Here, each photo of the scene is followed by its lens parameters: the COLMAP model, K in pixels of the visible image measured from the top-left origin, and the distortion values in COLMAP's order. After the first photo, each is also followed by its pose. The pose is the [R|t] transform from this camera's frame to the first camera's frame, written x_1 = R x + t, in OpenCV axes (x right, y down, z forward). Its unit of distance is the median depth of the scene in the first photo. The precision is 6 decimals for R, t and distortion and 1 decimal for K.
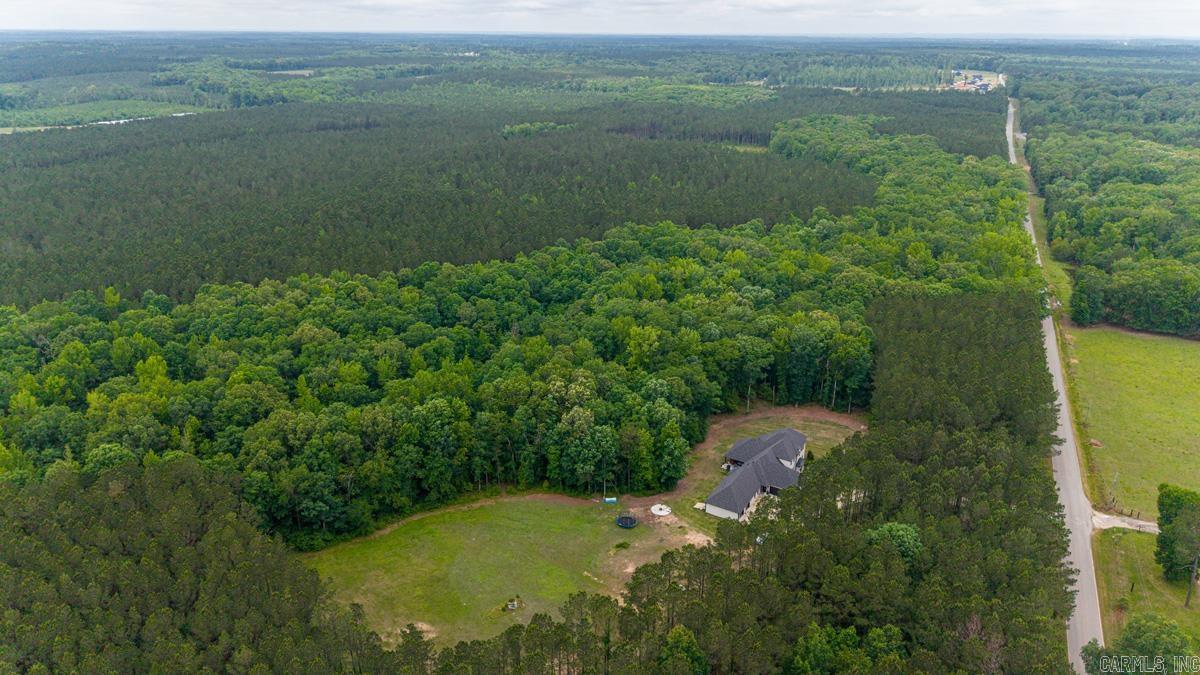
lens RADIAL K [[810.4, 0, 600.0], [0, 810.4, 337.5], [0, 0, 1]] dist [0.024744, -0.025426]
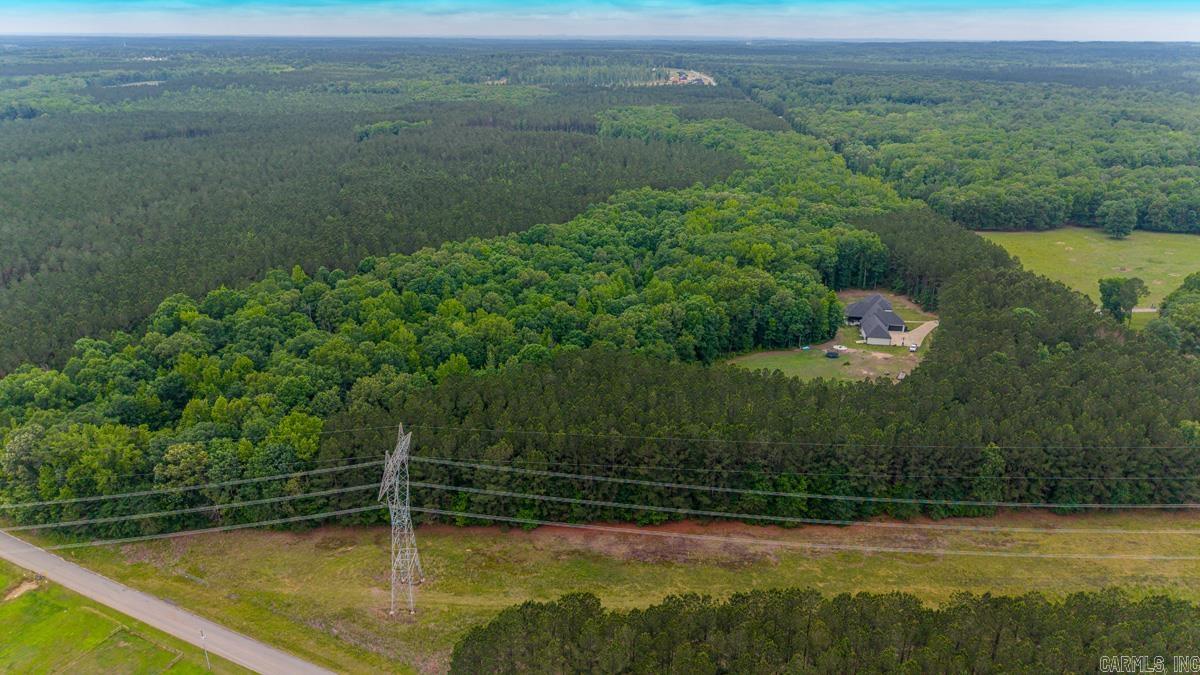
lens RADIAL K [[810.4, 0, 600.0], [0, 810.4, 337.5], [0, 0, 1]] dist [0.024744, -0.025426]
pose [[0.924996, -0.134729, 0.355289, -0.508388], [0.135405, 0.990521, 0.023086, 0.054505], [-0.355032, 0.026753, 0.934471, -0.161272]]
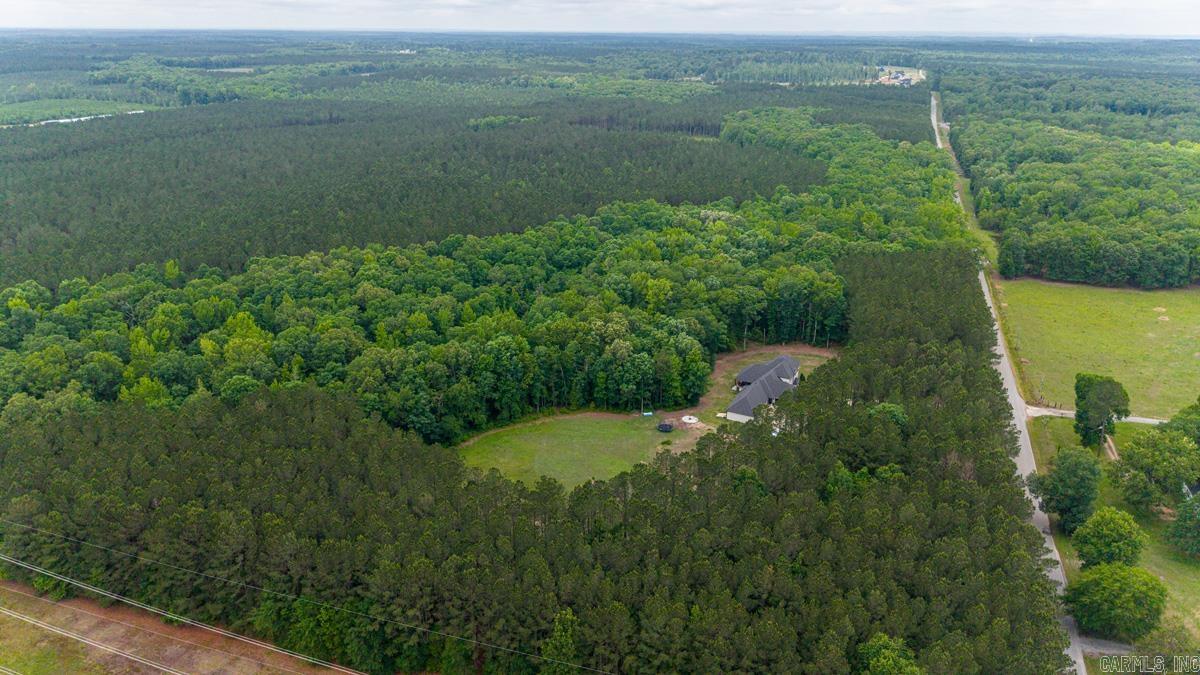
lens RADIAL K [[810.4, 0, 600.0], [0, 810.4, 337.5], [0, 0, 1]] dist [0.024744, -0.025426]
pose [[0.996469, -0.029821, 0.078491, -0.087752], [0.029618, 0.999554, 0.003751, 0.045169], [-0.078568, -0.001413, 0.996908, -0.121987]]
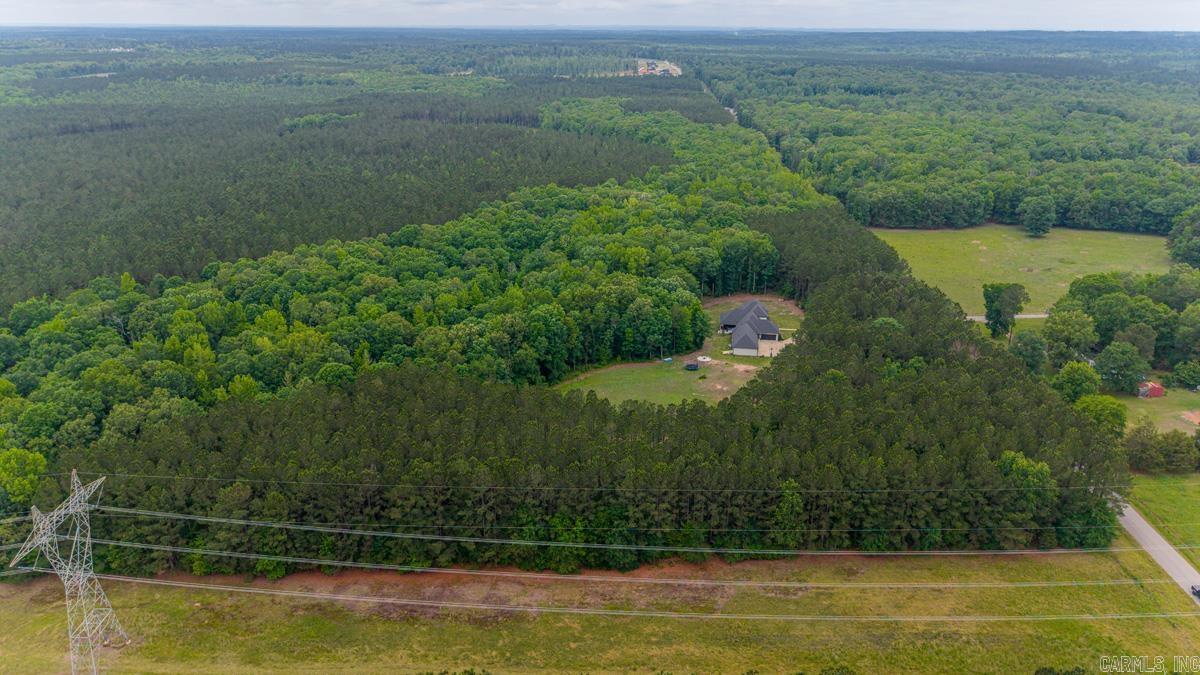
lens RADIAL K [[810.4, 0, 600.0], [0, 810.4, 337.5], [0, 0, 1]] dist [0.024744, -0.025426]
pose [[0.921181, -0.142706, 0.362022, -0.349156], [0.139655, 0.989591, 0.034730, 0.055933], [-0.363209, 0.018565, 0.931523, -0.158665]]
